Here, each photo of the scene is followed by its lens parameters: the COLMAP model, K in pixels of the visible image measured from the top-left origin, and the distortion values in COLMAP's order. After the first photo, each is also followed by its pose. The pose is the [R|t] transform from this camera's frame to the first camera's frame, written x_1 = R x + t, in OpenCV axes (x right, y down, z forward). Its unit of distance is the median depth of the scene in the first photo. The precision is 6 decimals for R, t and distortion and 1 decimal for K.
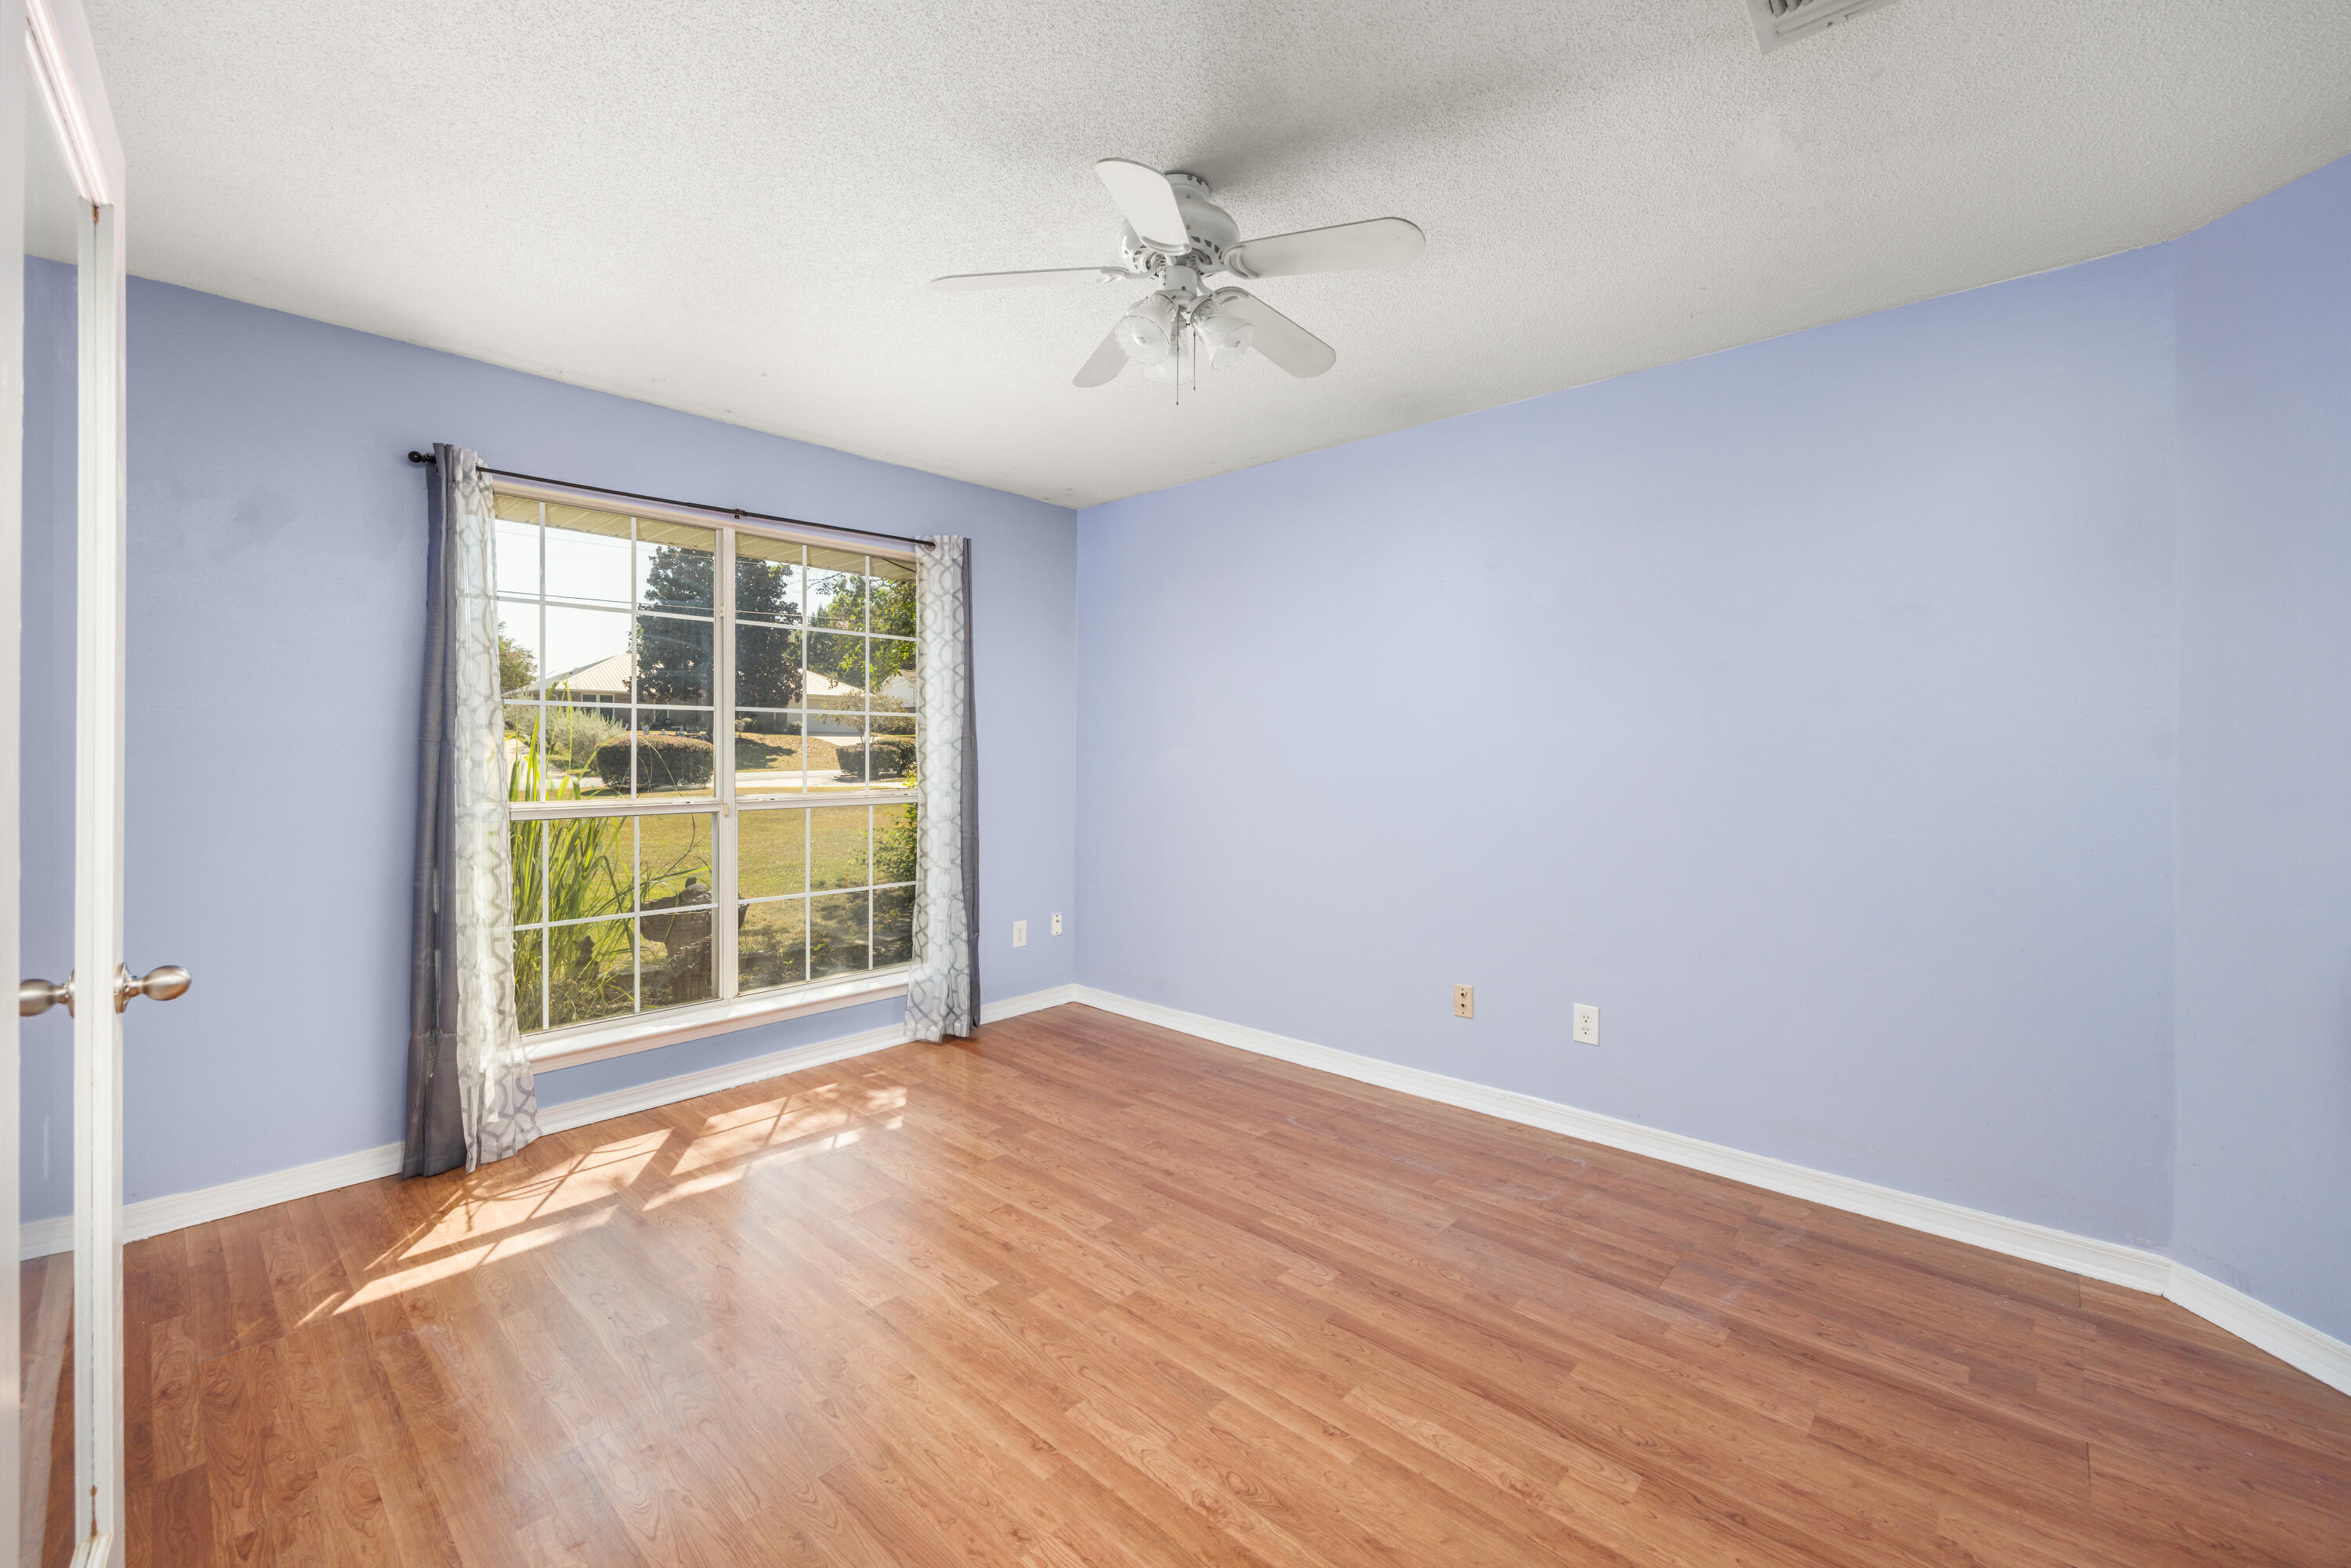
lens RADIAL K [[910.2, 0, 1222.0], [0, 910.2, 747.9], [0, 0, 1]] dist [-0.000356, 0.000582]
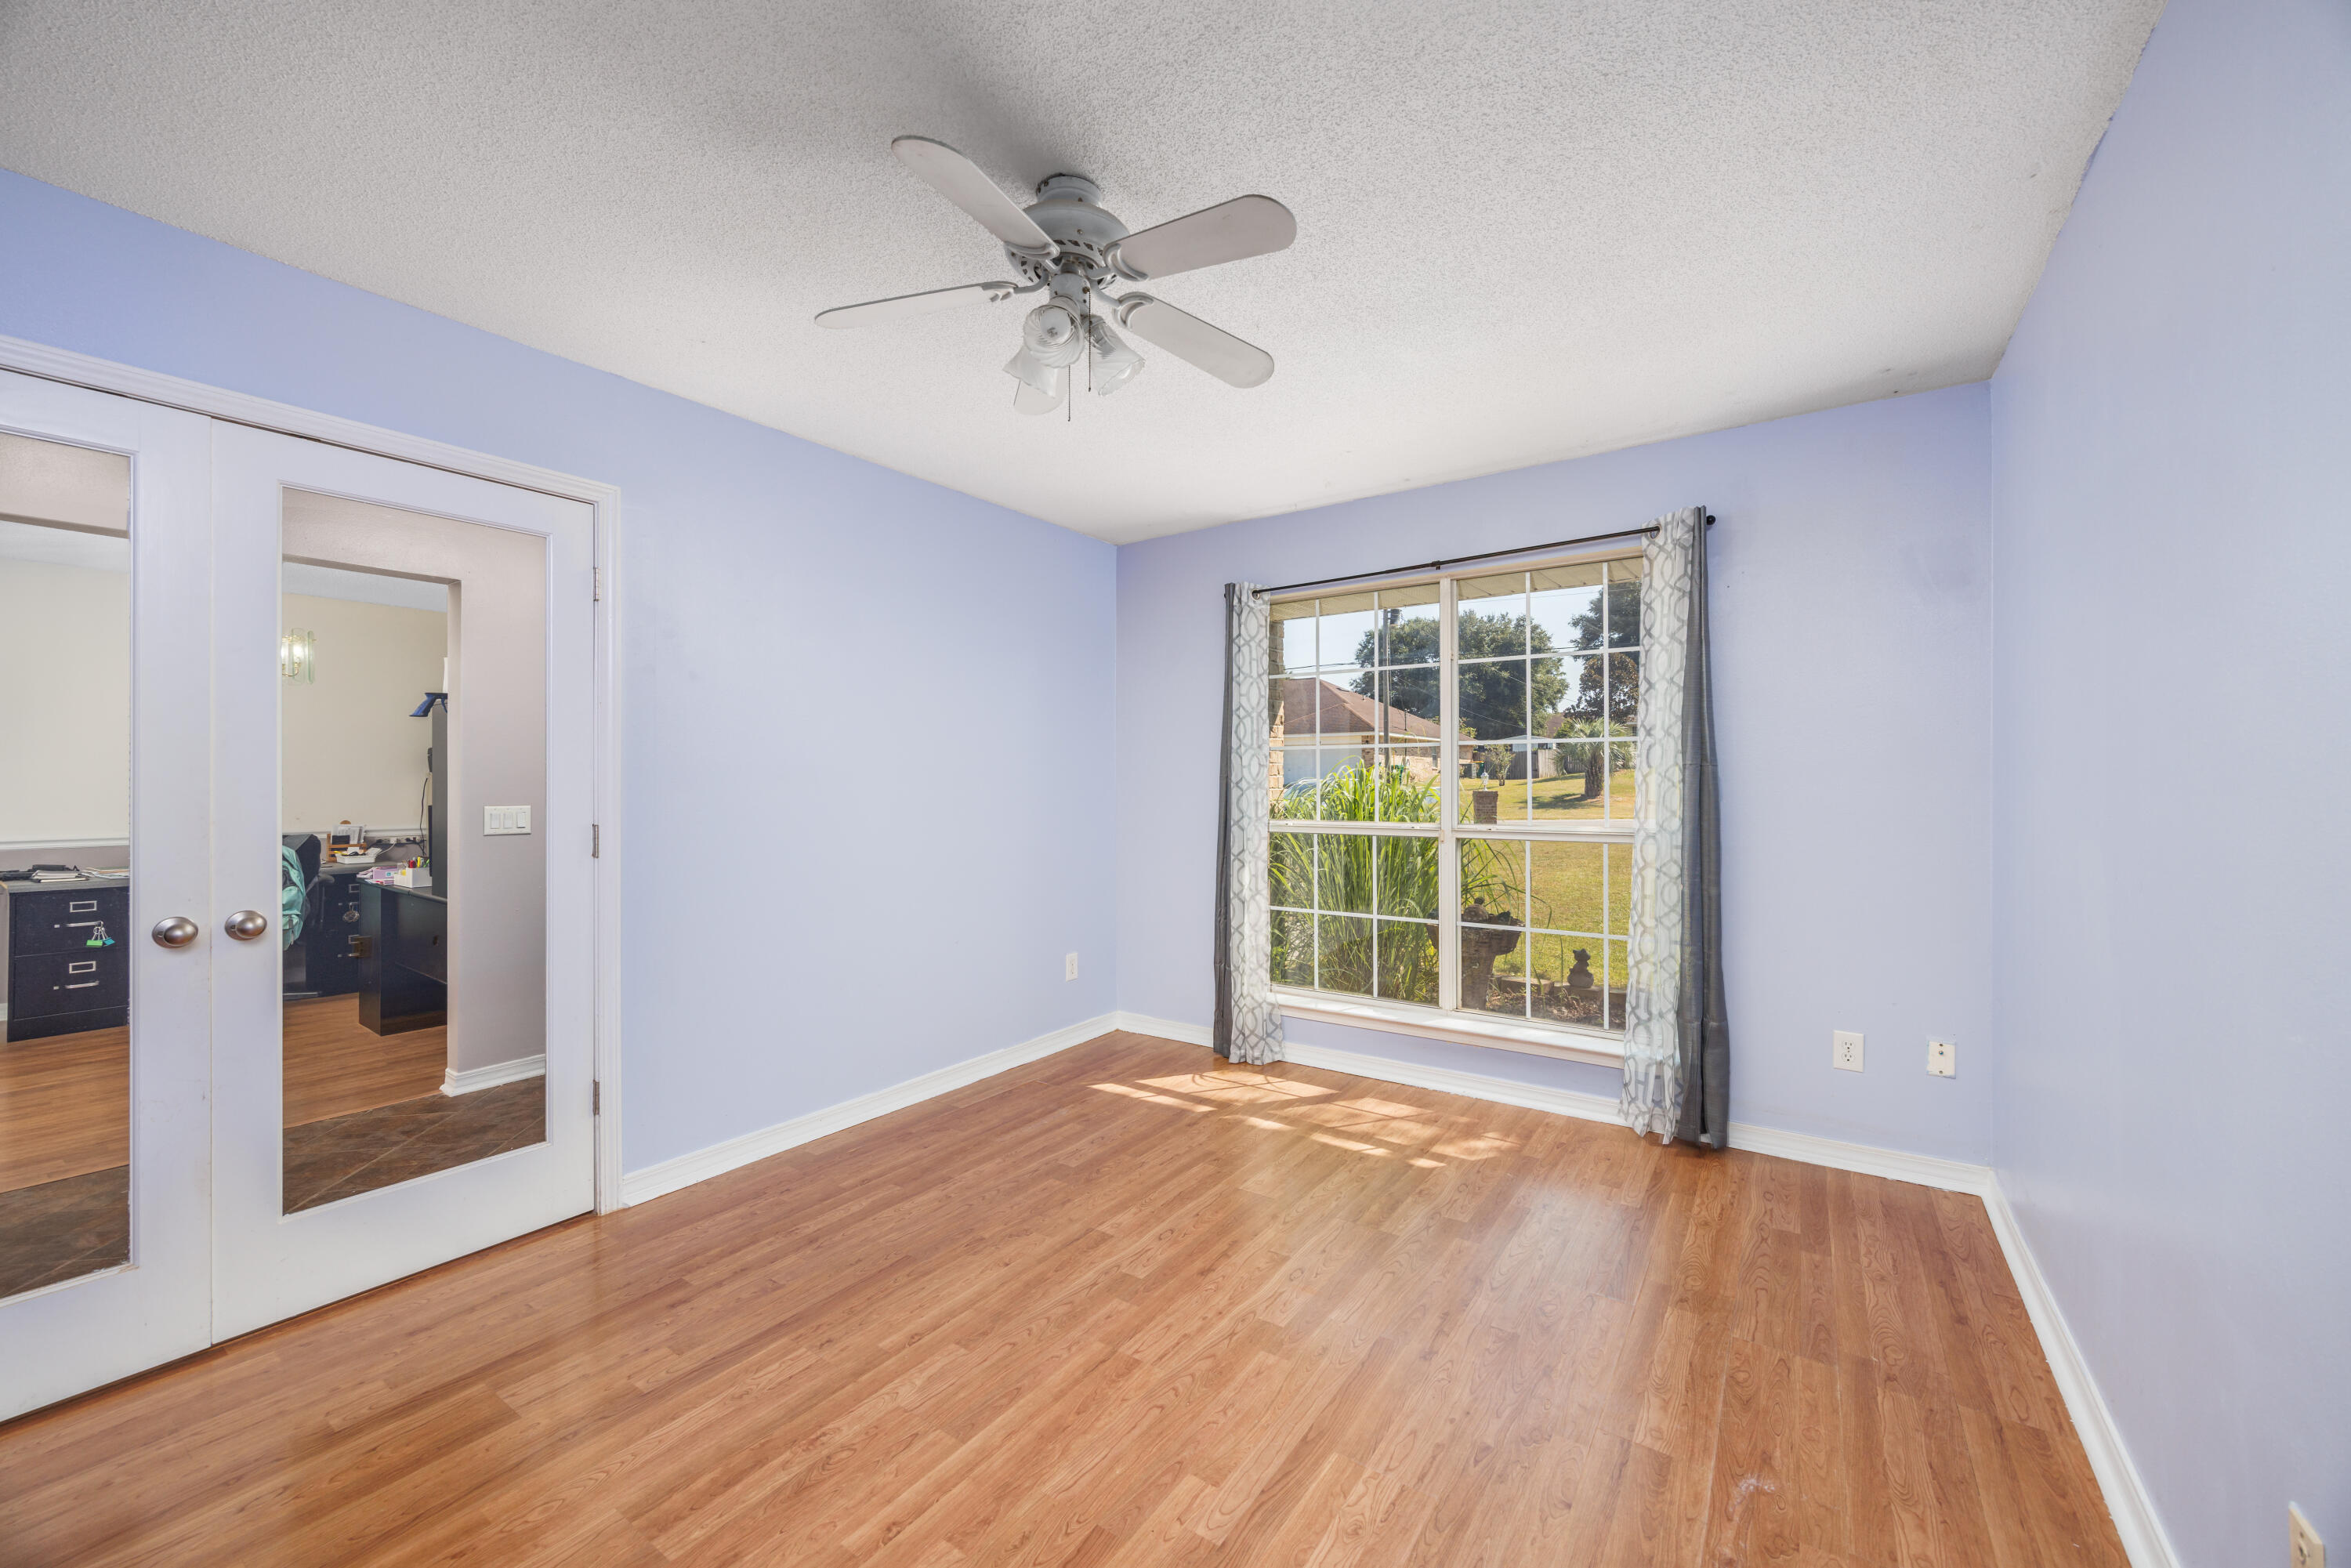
lens RADIAL K [[910.2, 0, 1183.8], [0, 910.2, 764.2], [0, 0, 1]] dist [-0.000356, 0.000582]
pose [[0.133404, -0.021702, -0.990824, 0.624247], [0.006773, 0.999757, -0.020986, 0.003850], [0.991039, -0.003911, 0.133519, 0.676999]]
